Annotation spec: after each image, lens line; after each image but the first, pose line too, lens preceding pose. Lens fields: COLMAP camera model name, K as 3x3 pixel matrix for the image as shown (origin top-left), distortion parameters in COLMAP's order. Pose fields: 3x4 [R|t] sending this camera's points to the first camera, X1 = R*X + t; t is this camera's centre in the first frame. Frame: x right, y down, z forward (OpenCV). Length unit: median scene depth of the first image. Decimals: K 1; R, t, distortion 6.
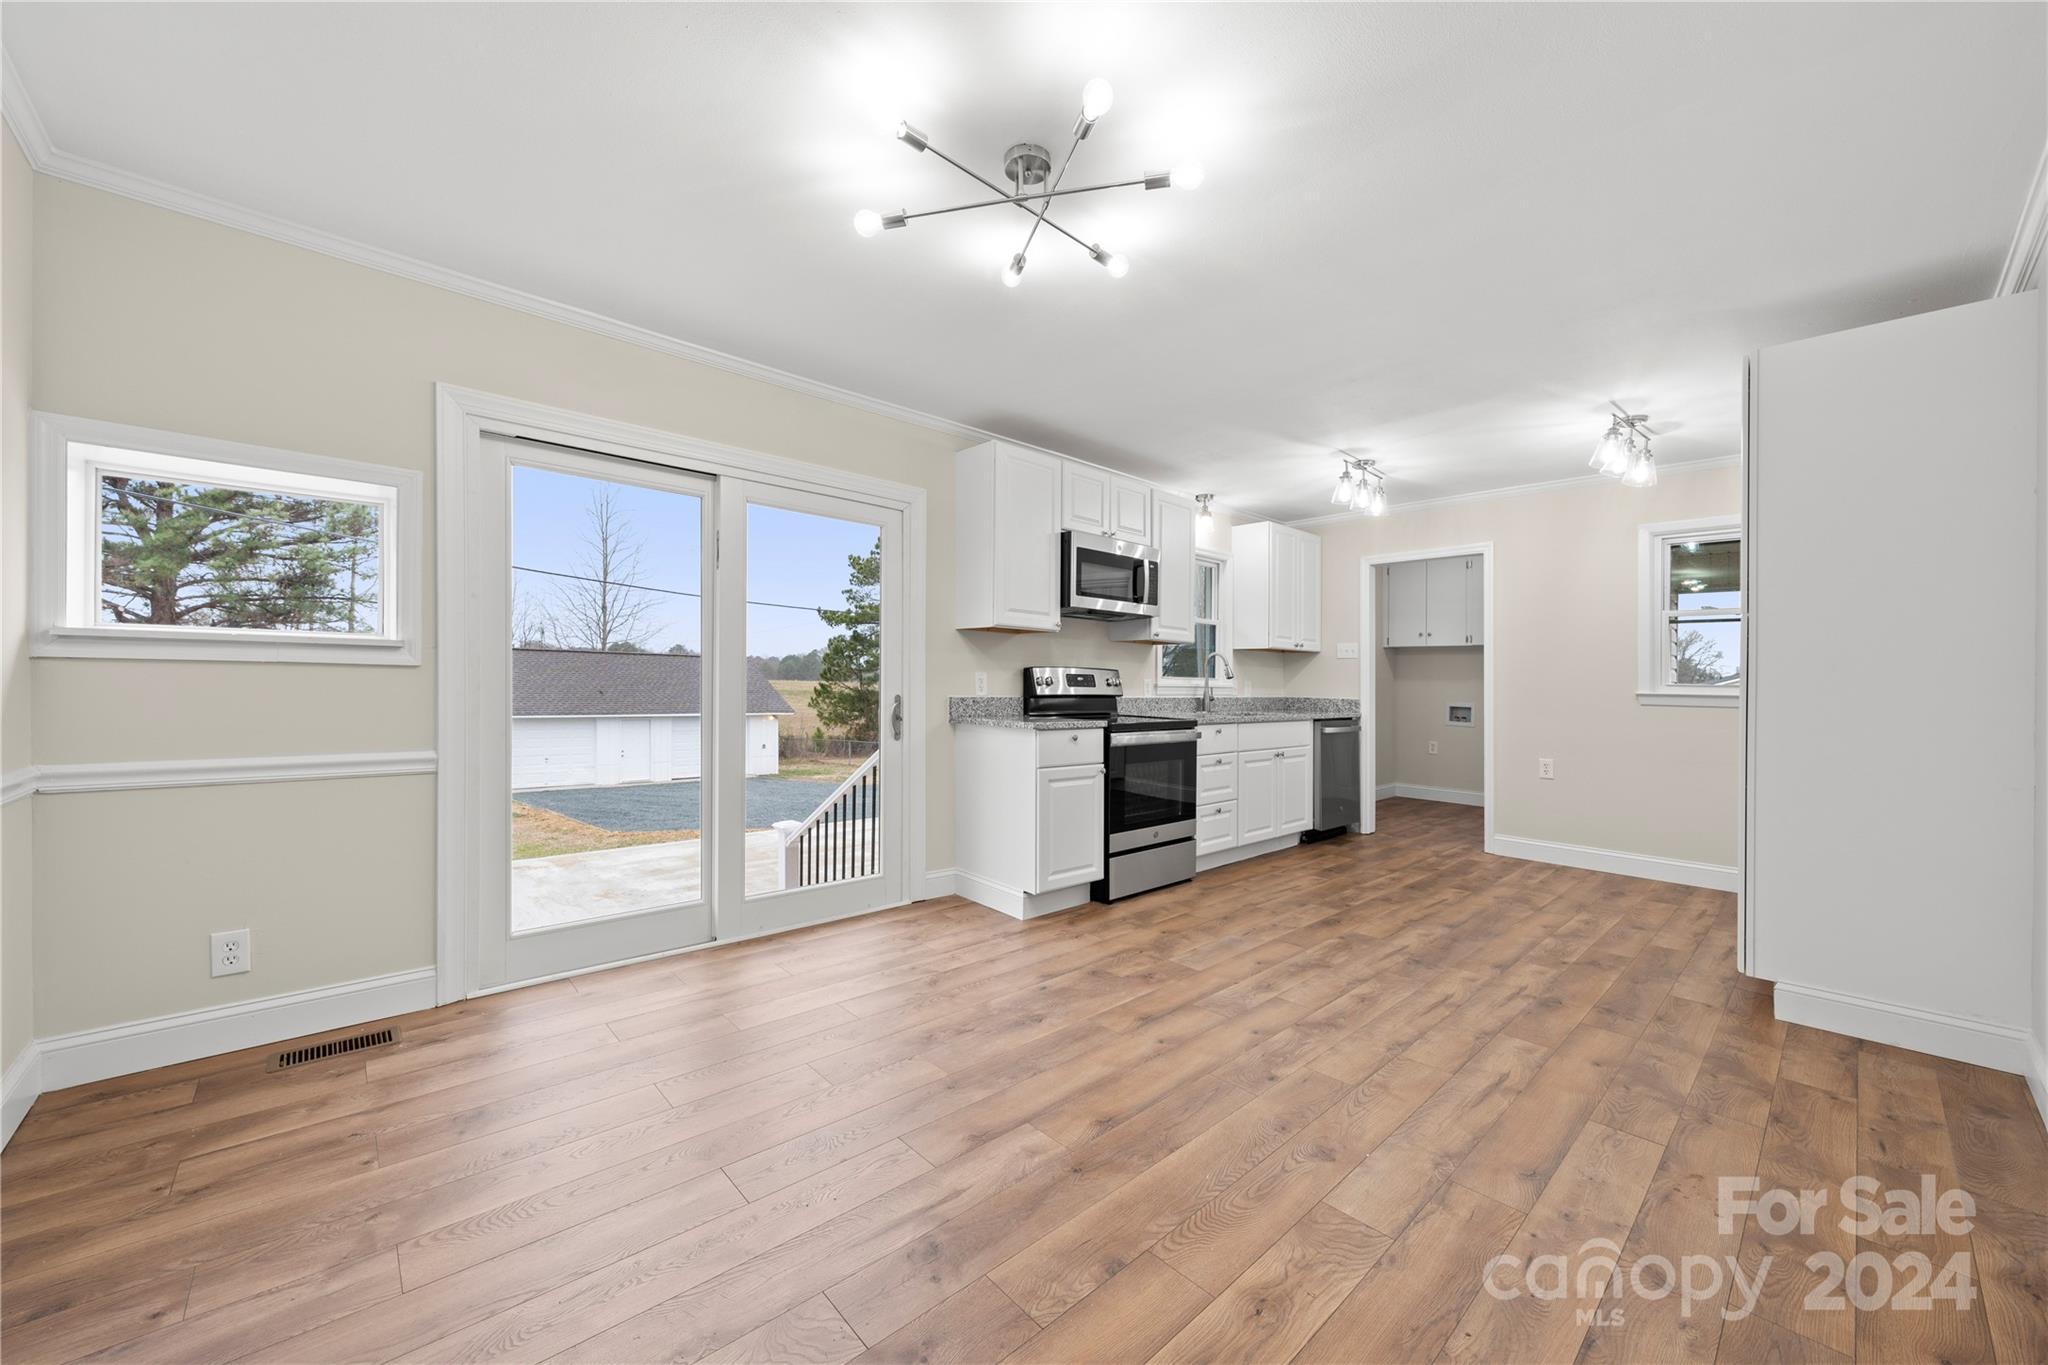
lens RADIAL K [[767.9, 0, 1021.1], [0, 767.9, 664.3], [0, 0, 1]] dist [-0.001744, -0.000182]
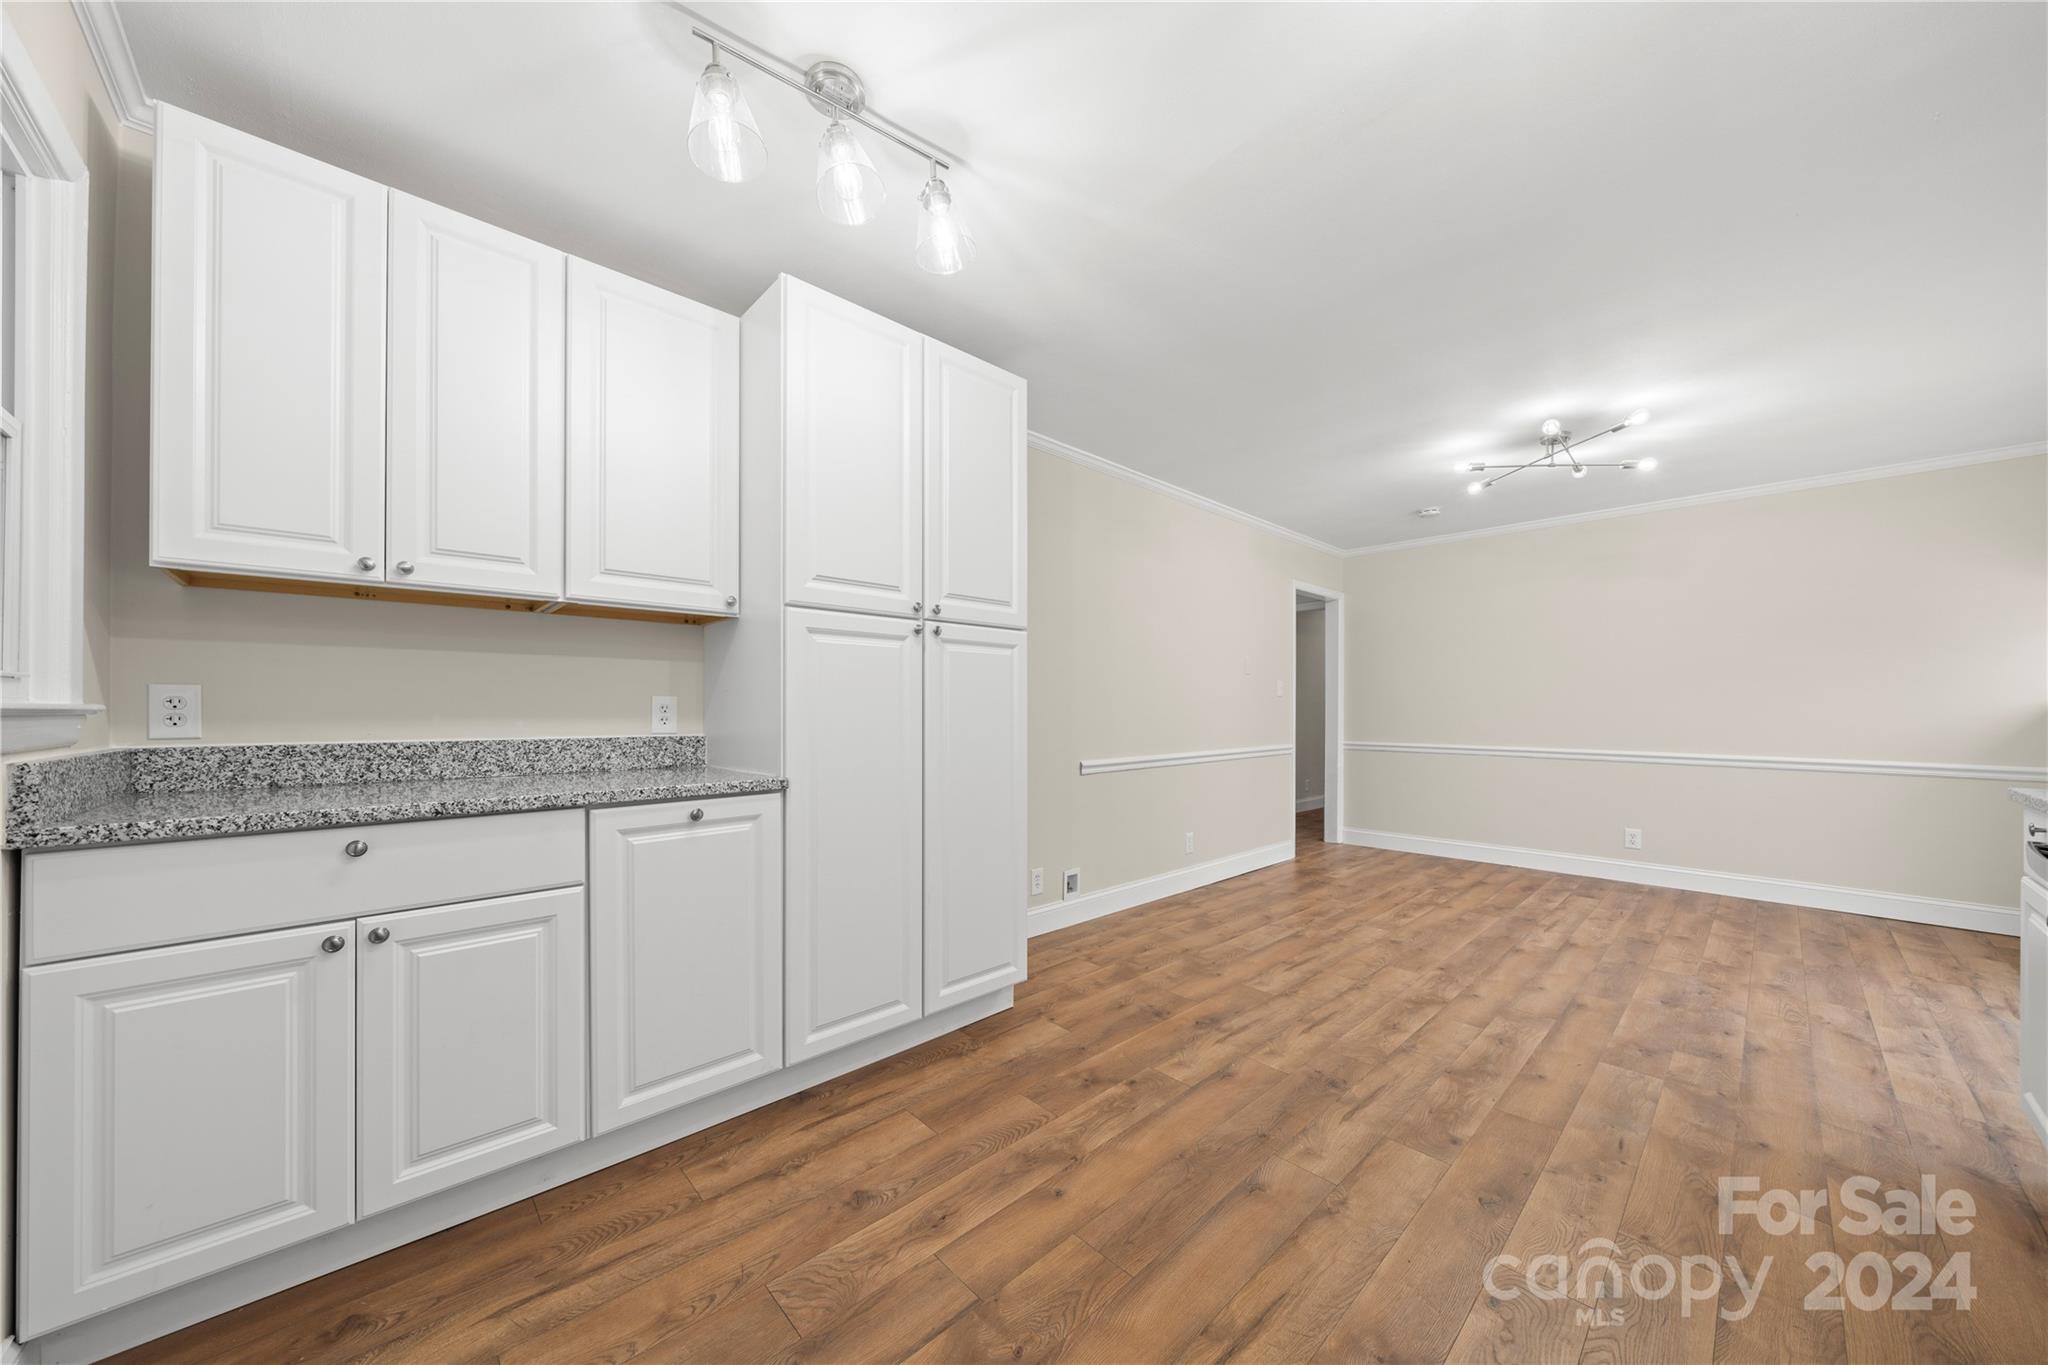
lens RADIAL K [[706.2, 0, 1020.4], [0, 706.2, 702.5], [0, 0, 1]] dist [-0.012494, 0.001689]
pose [[-0.999716, -0.022699, -0.007207, 0.626348], [-0.022461, 0.999250, -0.031555, 0.039485], [0.007918, -0.031384, -0.999476, 1.270394]]
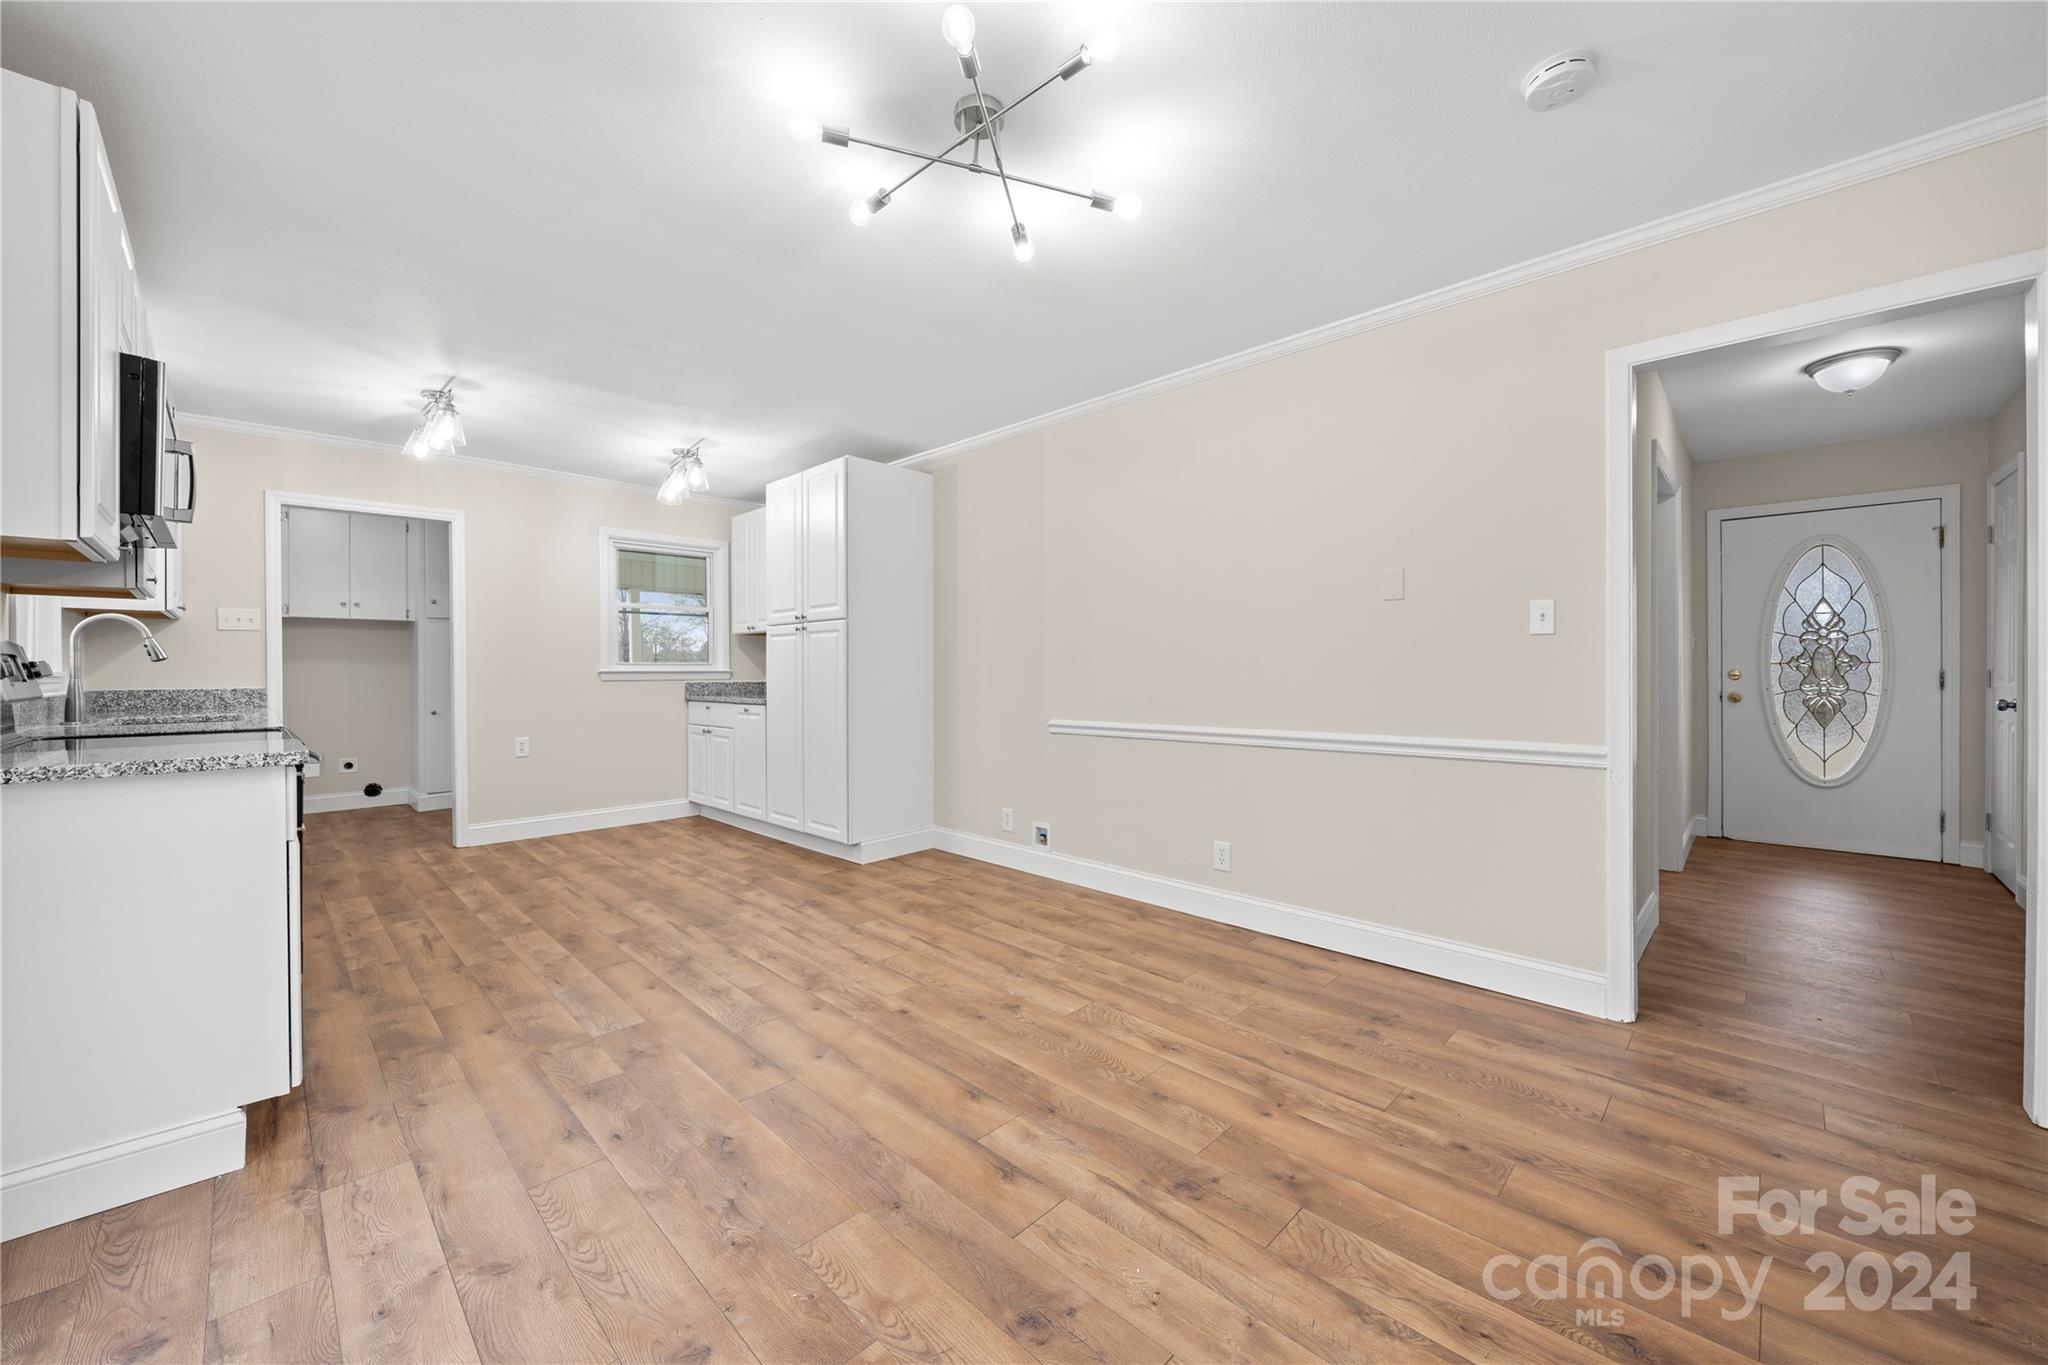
lens RADIAL K [[767.9, 0, 1021.1], [0, 767.9, 664.3], [0, 0, 1]] dist [-0.001744, -0.000182]
pose [[-0.051777, -0.010704, 0.998601, -0.432606], [-0.019157, 0.999769, 0.009723, 0.004195], [-0.998475, -0.018627, -0.051970, 0.473316]]
